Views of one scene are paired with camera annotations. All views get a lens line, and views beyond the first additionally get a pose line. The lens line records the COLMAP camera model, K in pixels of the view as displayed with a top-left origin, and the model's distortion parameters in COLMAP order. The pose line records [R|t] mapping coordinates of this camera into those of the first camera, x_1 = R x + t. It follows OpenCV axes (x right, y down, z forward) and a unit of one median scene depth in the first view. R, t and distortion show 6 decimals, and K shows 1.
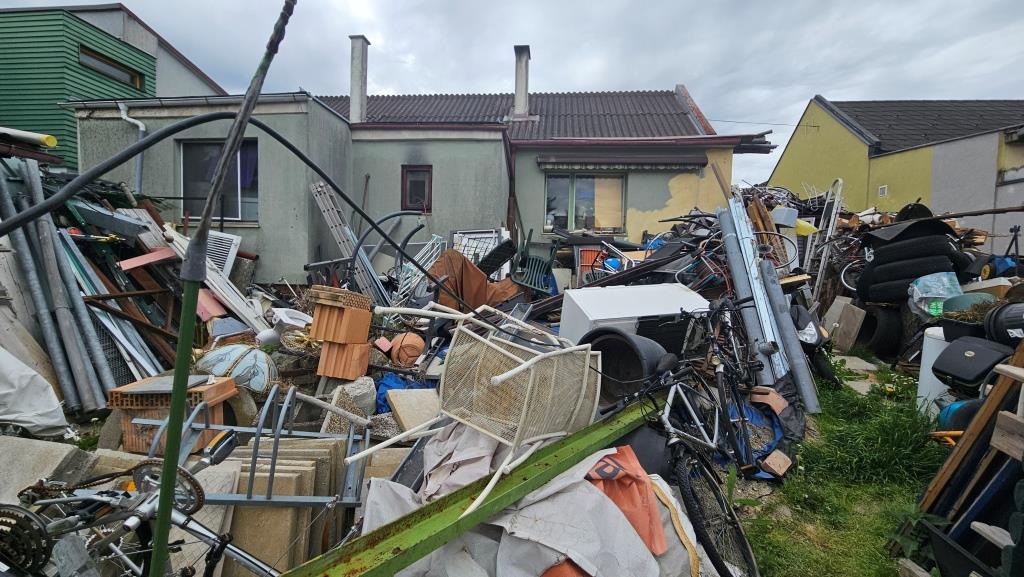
lens RADIAL K [[423.5, 0, 510.1], [0, 423.5, 283.9], [0, 0, 1]] dist [0.002822, 0.000284]
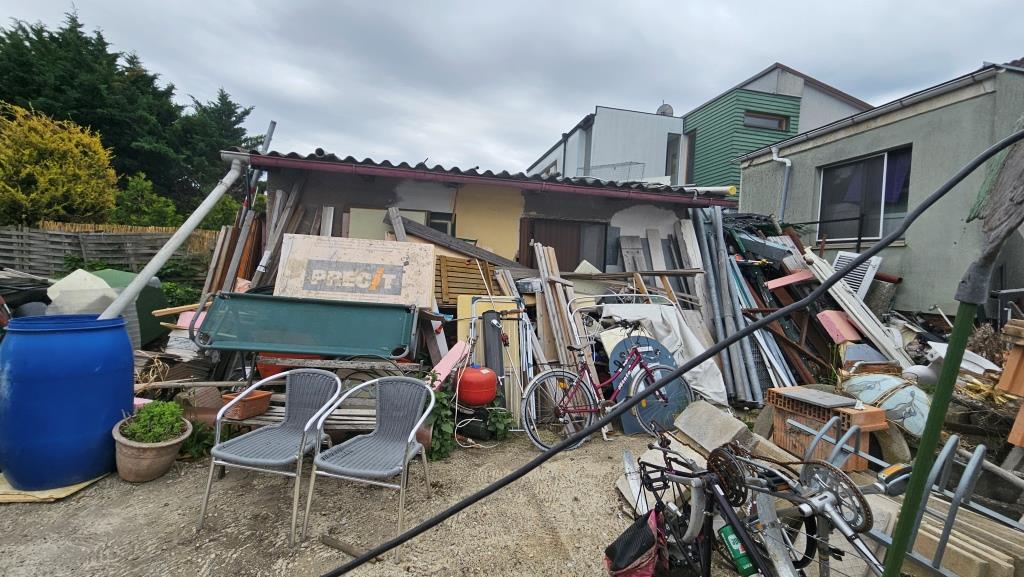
lens RADIAL K [[423.5, 0, 510.1], [0, 423.5, 283.9], [0, 0, 1]] dist [0.002822, 0.000284]
pose [[0.305466, 0.028695, -0.951771, -0.015282], [-0.077283, 0.996995, 0.005255, 0.002685], [0.949062, 0.071950, 0.306765, -0.040295]]
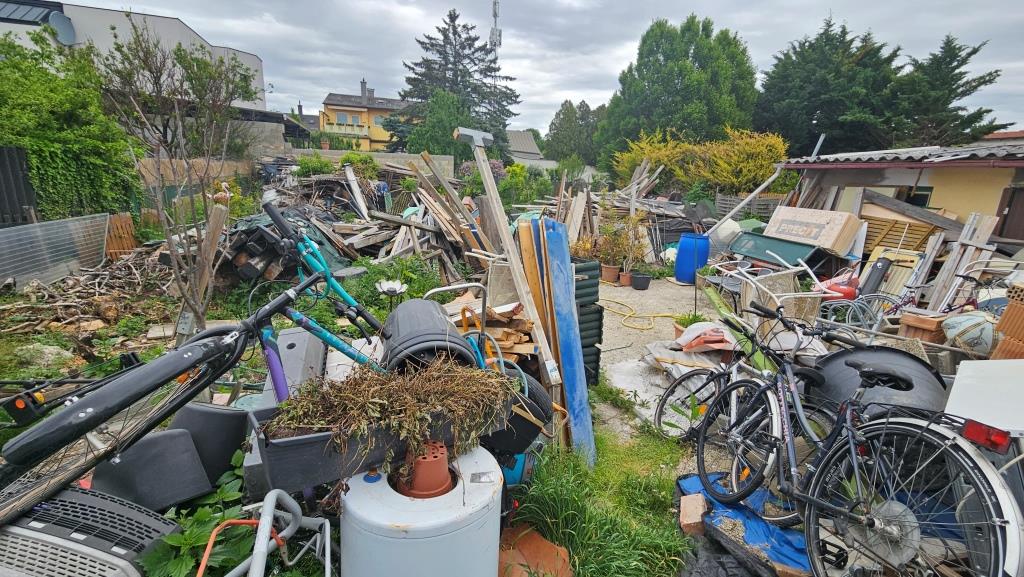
lens RADIAL K [[423.5, 0, 510.1], [0, 423.5, 283.9], [0, 0, 1]] dist [0.002822, 0.000284]
pose [[-0.900857, 0.038776, -0.432381, 0.154403], [-0.083052, 0.962212, 0.259328, -0.020273], [0.426098, 0.269528, -0.863595, 0.155126]]
